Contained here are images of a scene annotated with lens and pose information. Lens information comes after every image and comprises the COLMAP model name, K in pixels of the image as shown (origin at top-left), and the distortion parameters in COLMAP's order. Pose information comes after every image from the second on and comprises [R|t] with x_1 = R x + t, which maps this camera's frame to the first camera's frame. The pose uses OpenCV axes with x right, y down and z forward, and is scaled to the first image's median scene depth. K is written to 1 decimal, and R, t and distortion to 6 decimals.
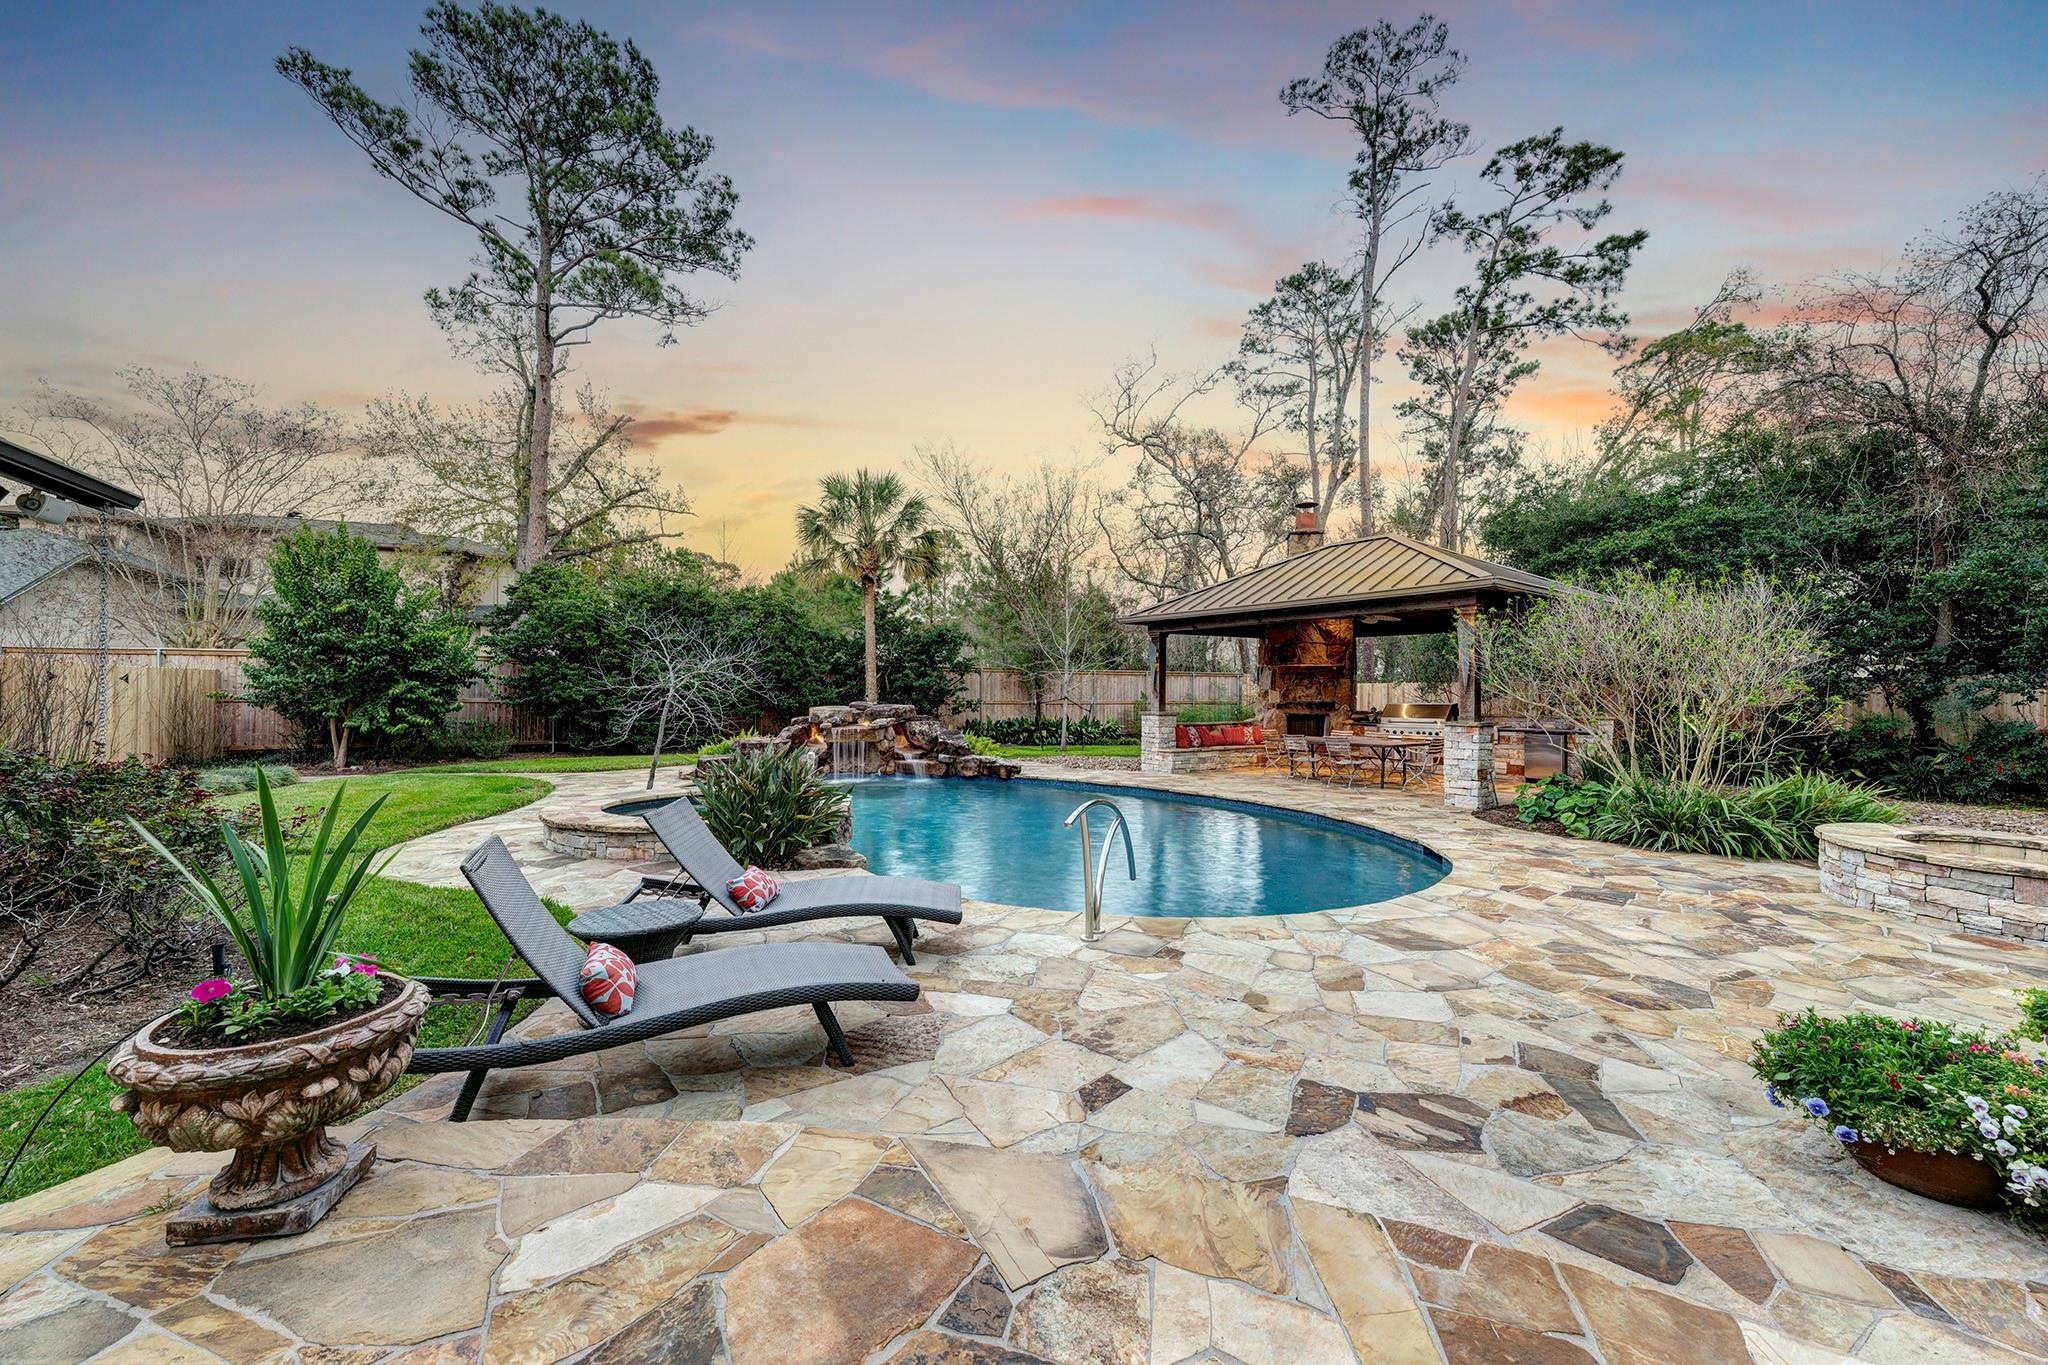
lens RADIAL K [[800.6, 0, 1016.1], [0, 800.6, 681.8], [0, 0, 1]] dist [-0.003759, -0.000184]
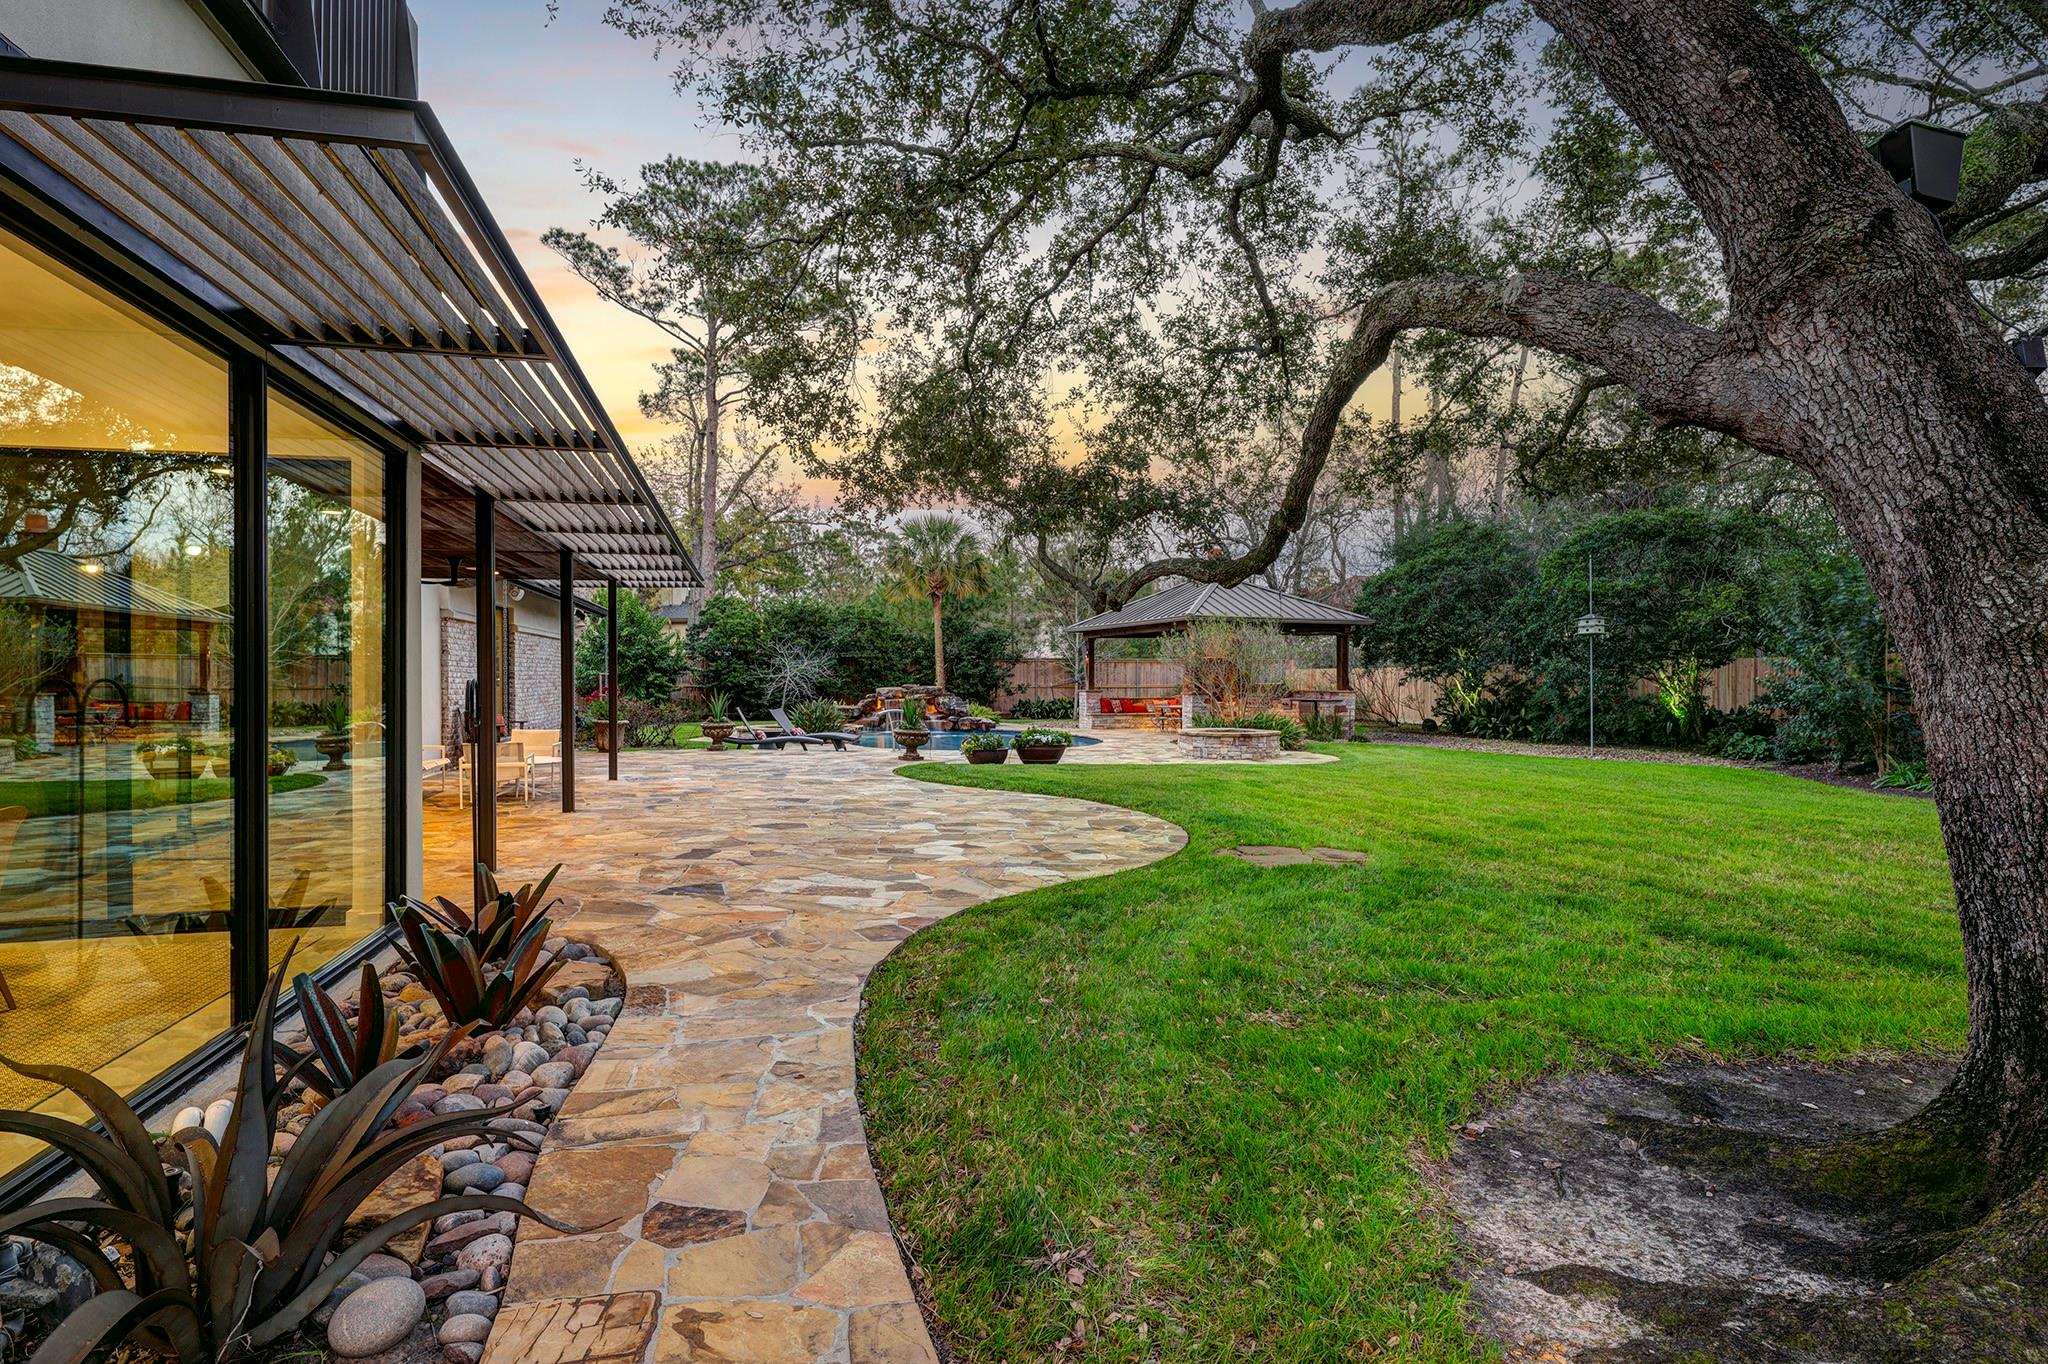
lens RADIAL K [[1121.0, 0, 1023.7], [0, 1121.0, 682.3], [0, 0, 1]] dist [0.002092, 0.000008]
pose [[0.970371, -0.005442, -0.241560, 0.455623], [0.008593, 0.999891, 0.011993, -0.002854], [0.241469, -0.013713, 0.970312, -0.881668]]
